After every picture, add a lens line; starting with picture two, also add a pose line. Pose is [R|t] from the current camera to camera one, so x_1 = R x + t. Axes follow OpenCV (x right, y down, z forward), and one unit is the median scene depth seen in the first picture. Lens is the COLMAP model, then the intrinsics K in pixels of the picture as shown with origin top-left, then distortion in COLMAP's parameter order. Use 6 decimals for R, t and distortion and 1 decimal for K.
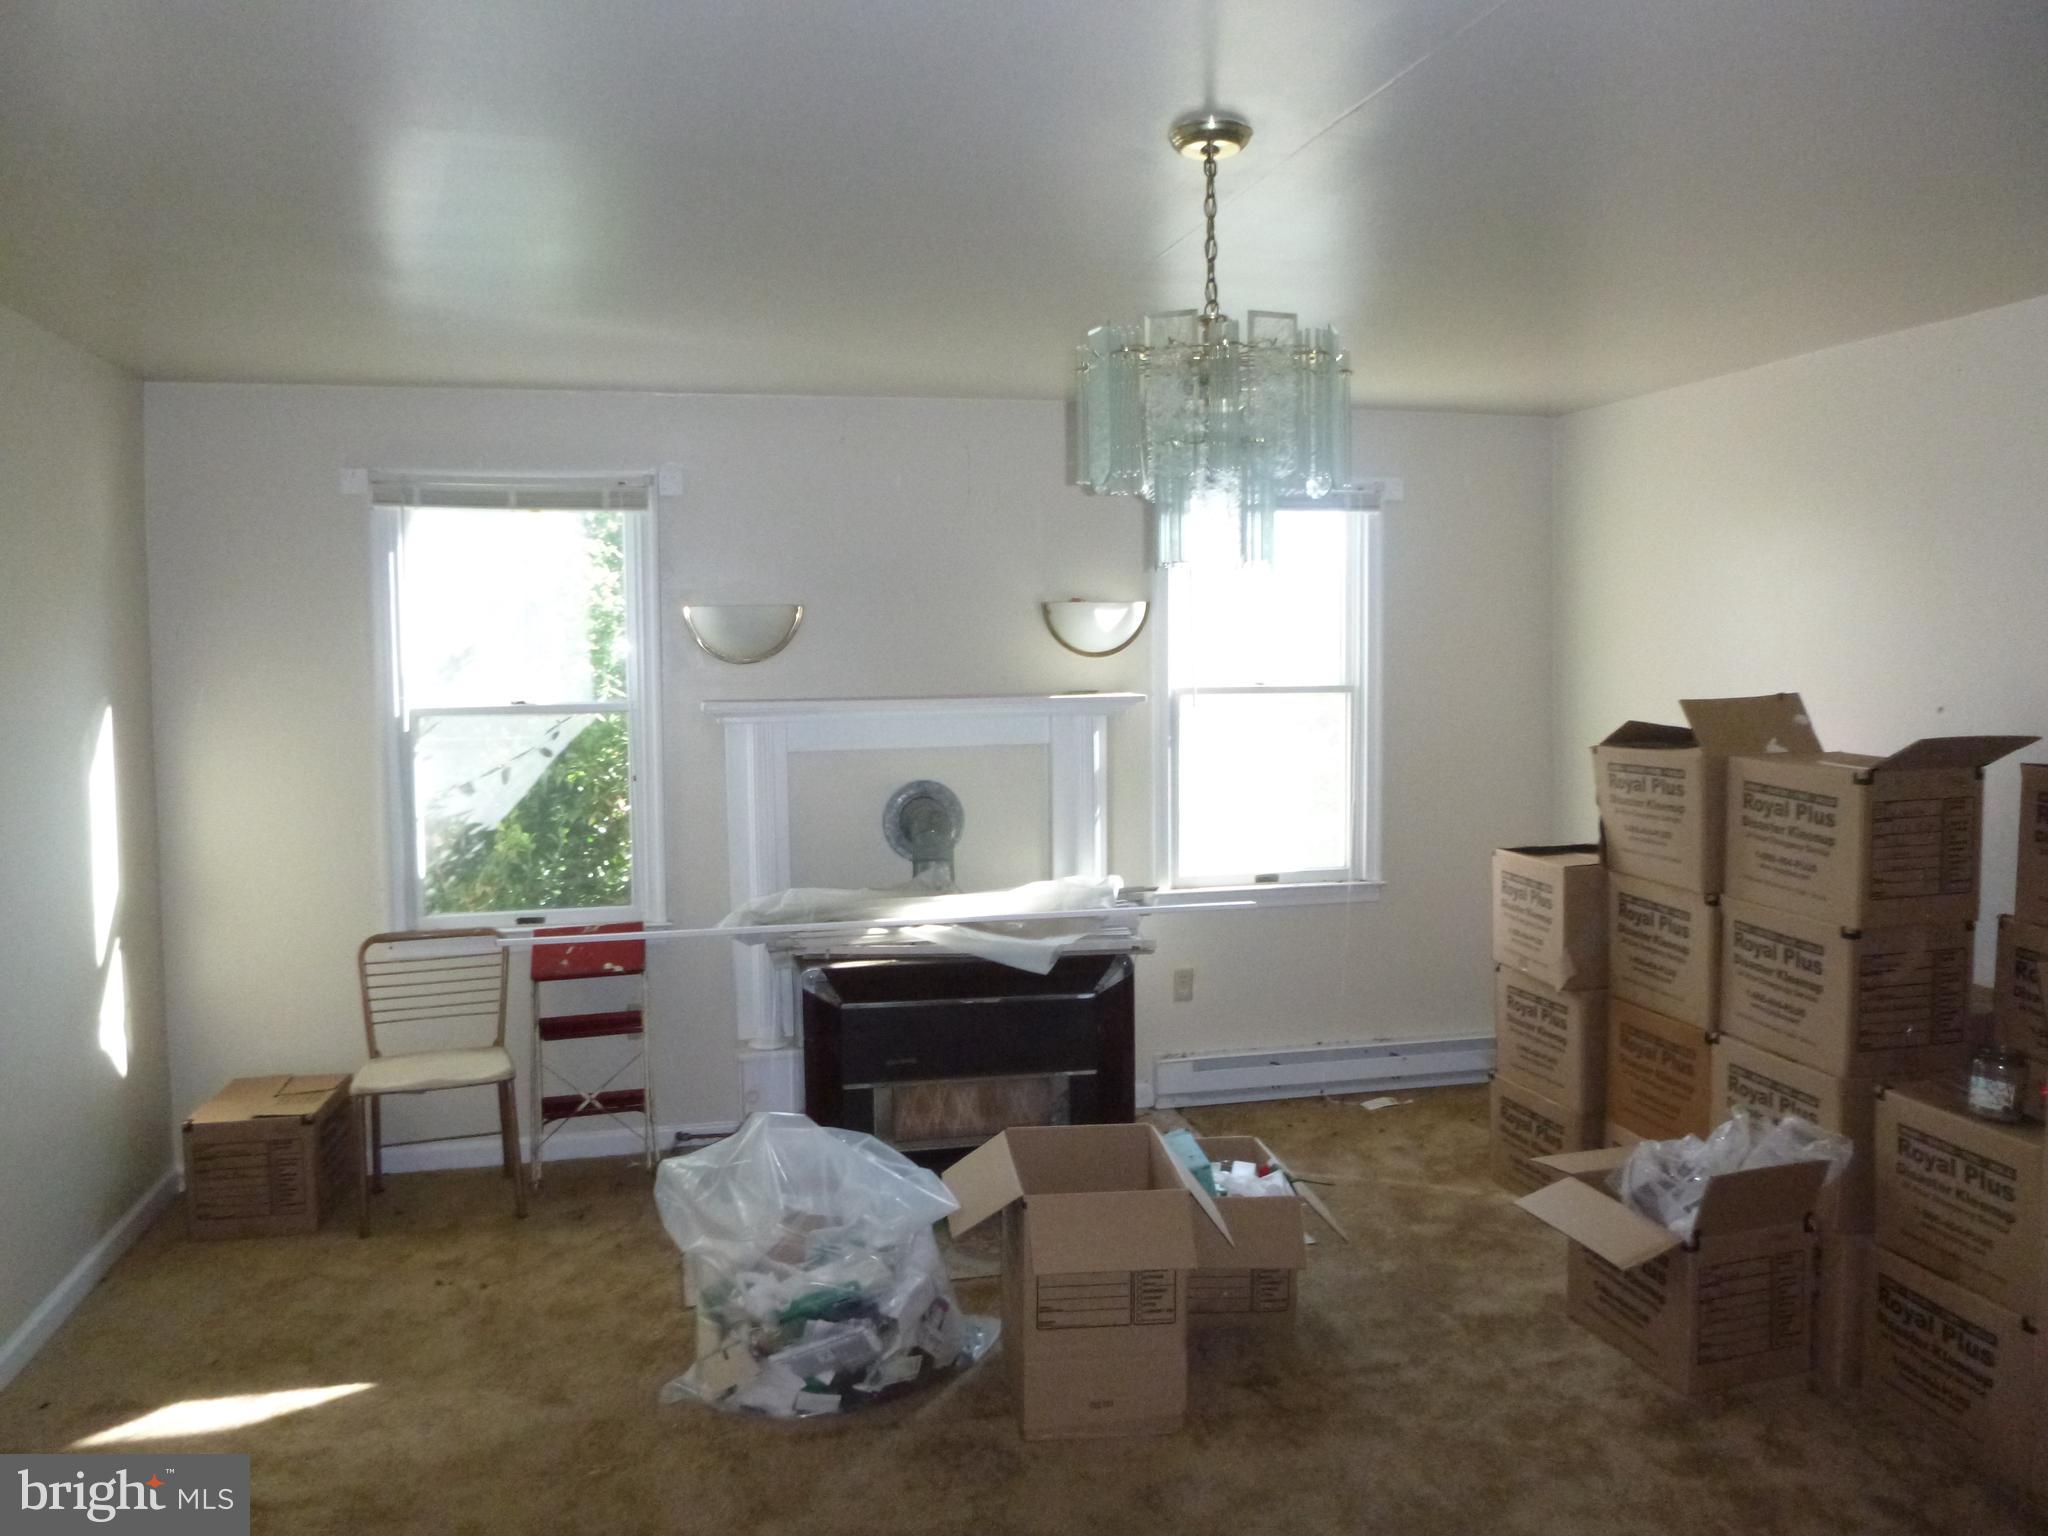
lens RADIAL K [[1535.9, 0, 1017.4], [0, 1535.9, 747.2], [0, 0, 1]] dist [-0.020371, 0.010287]
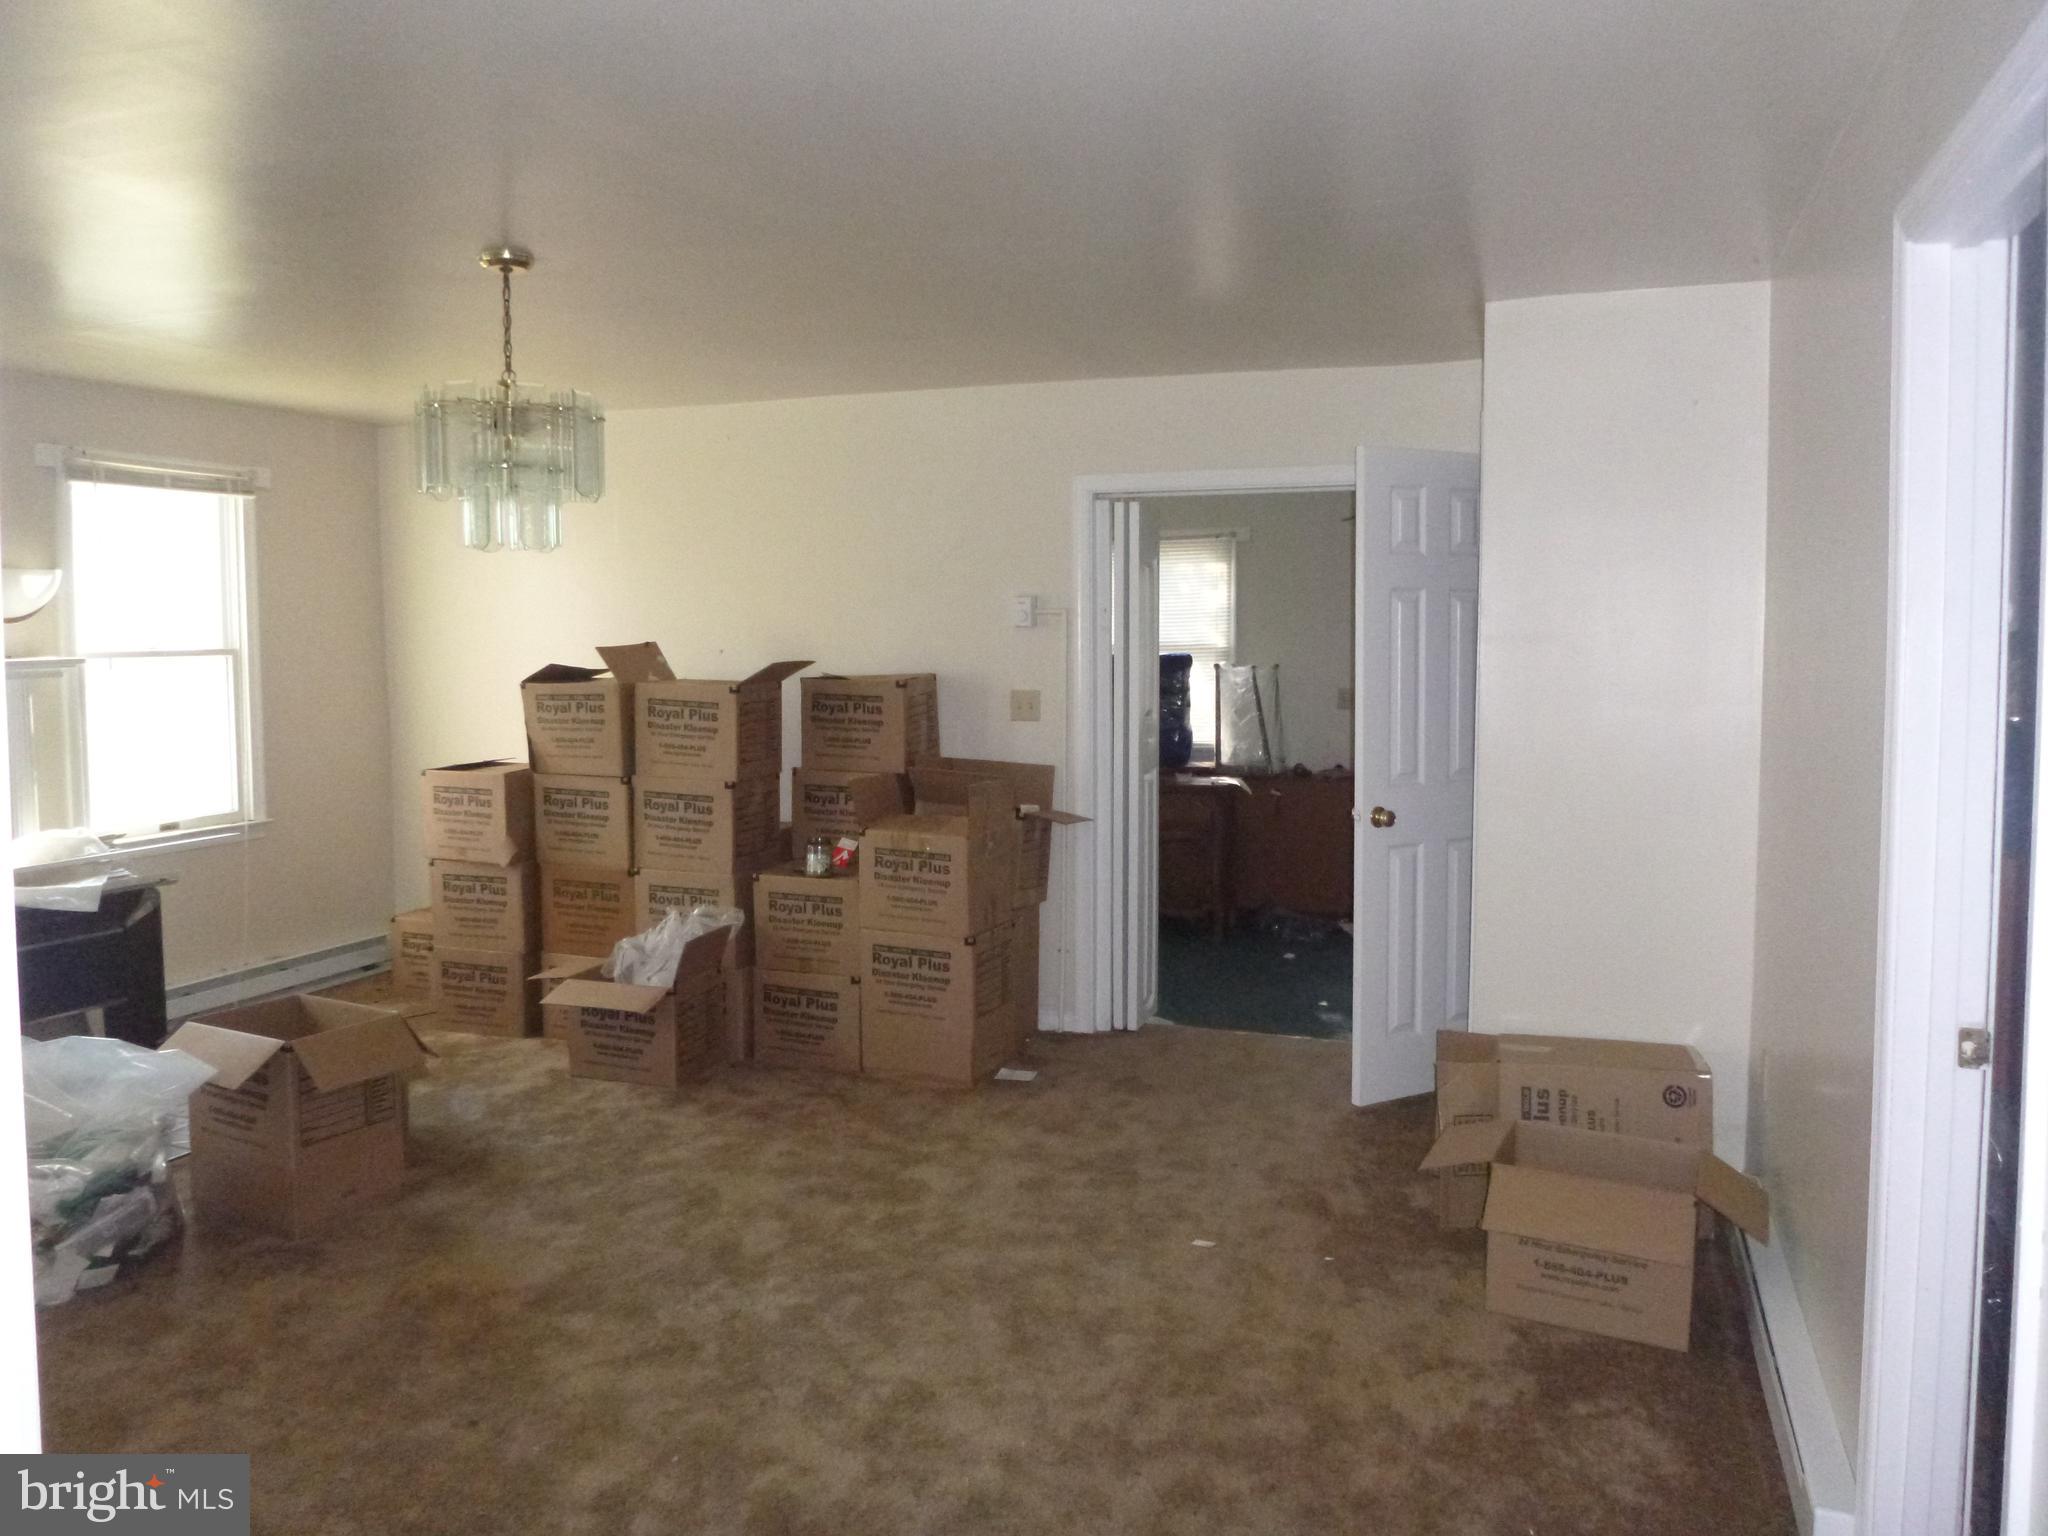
lens RADIAL K [[1535.9, 0, 1020.6], [0, 1535.9, 767.5], [0, 0, 1]] dist [-0.020371, 0.010287]
pose [[0.574323, -0.075708, 0.815121, -0.547189], [0.056391, 0.997008, 0.052869, 0.029950], [-0.816684, 0.015601, 0.576874, -0.179512]]
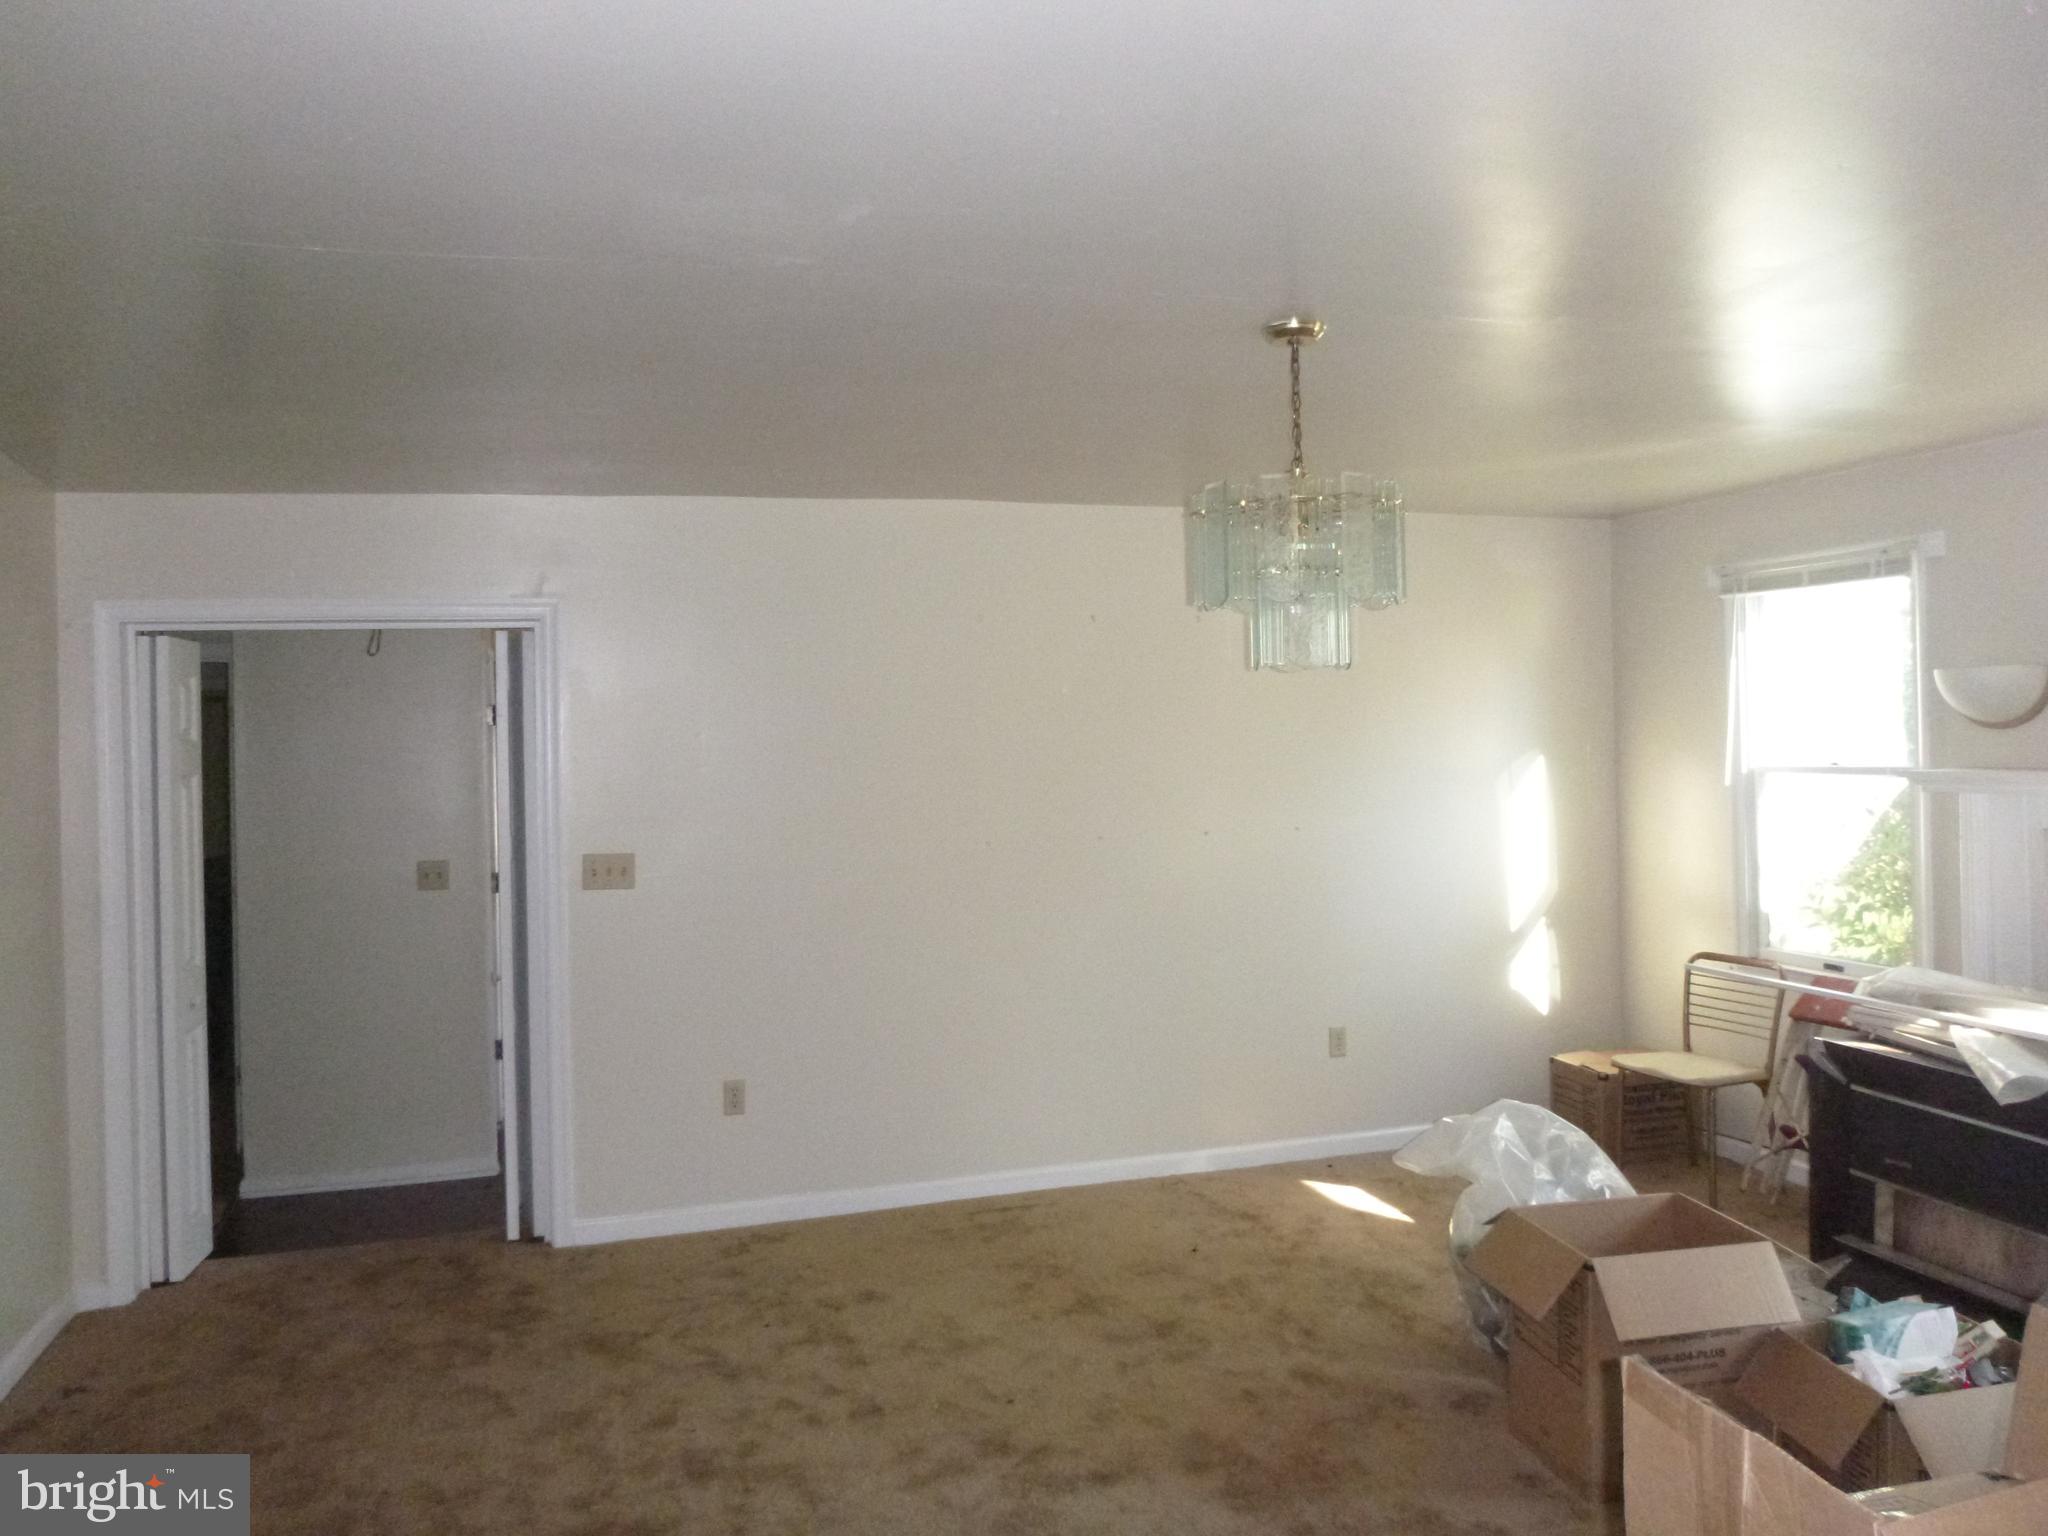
lens RADIAL K [[1535.9, 0, 1014.4], [0, 1535.9, 762.8], [0, 0, 1]] dist [-0.020371, 0.010287]
pose [[0.057577, 0.031117, -0.997856, 1.426901], [-0.050034, 0.998348, 0.028245, -0.062119], [0.997086, 0.048301, 0.059039, 0.724159]]
